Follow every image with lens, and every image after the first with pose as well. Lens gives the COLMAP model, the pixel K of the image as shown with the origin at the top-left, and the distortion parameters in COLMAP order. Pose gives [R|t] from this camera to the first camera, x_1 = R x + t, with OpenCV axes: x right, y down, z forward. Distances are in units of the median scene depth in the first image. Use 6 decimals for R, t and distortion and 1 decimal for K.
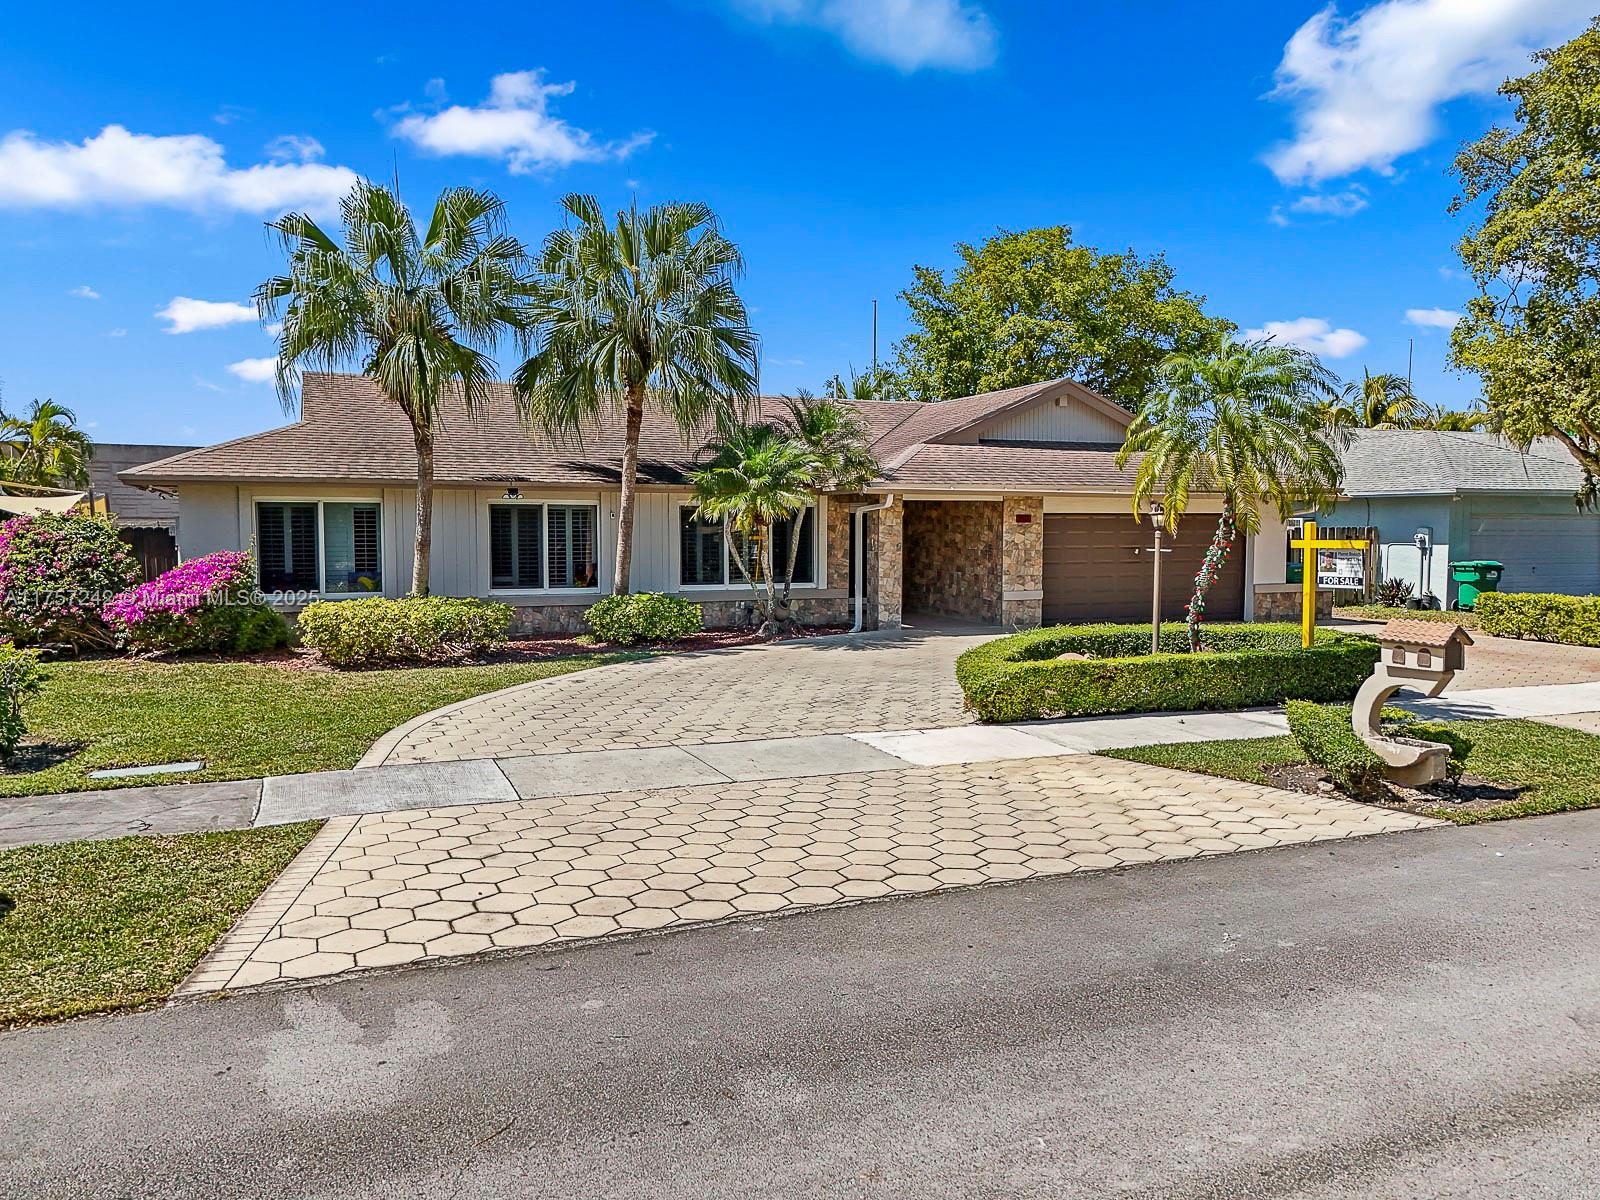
lens RADIAL K [[1181.1, 0, 800.0], [0, 1181.1, 600.0], [0, 0, 1]] dist [0.068486, -0.060924]
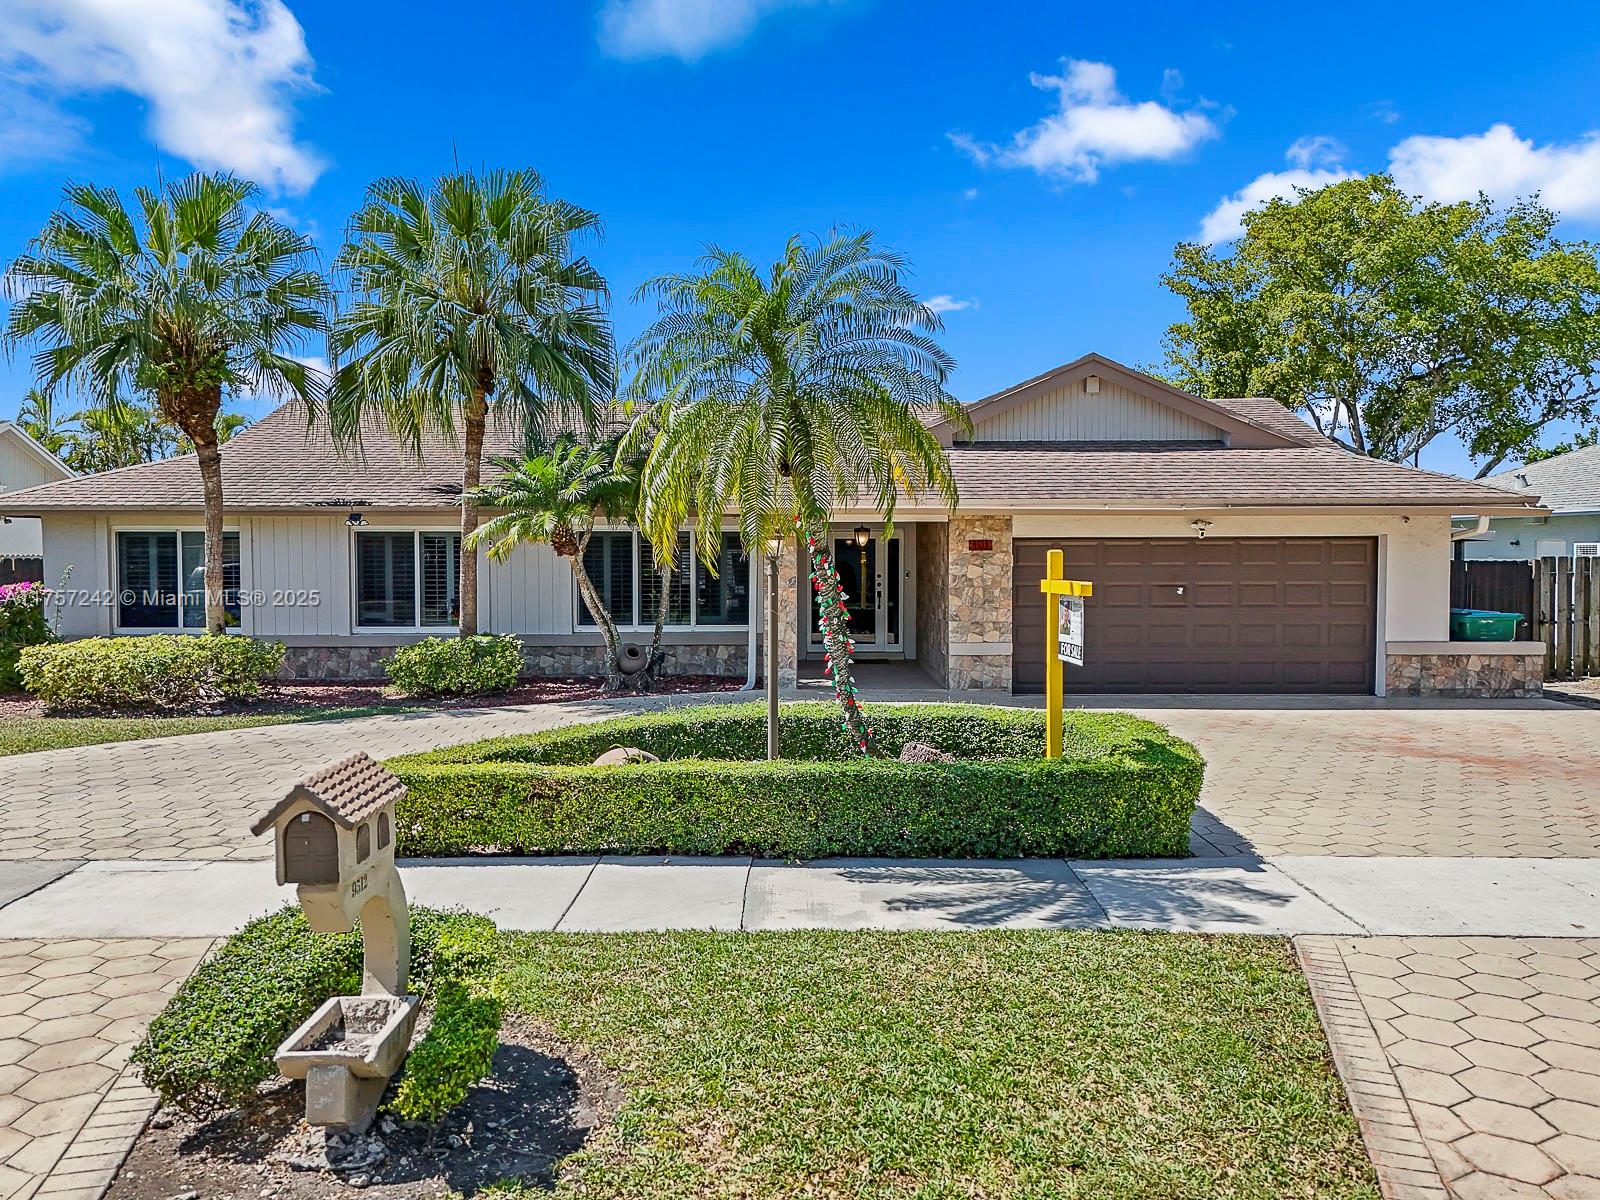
lens RADIAL K [[1181.1, 0, 800.0], [0, 1181.1, 600.0], [0, 0, 1]] dist [0.068486, -0.060924]
pose [[0.924113, 0.013192, -0.381892, 0.368730], [-0.022485, 0.999549, -0.019882, -0.017357], [0.381458, 0.026960, 0.923993, 0.275852]]
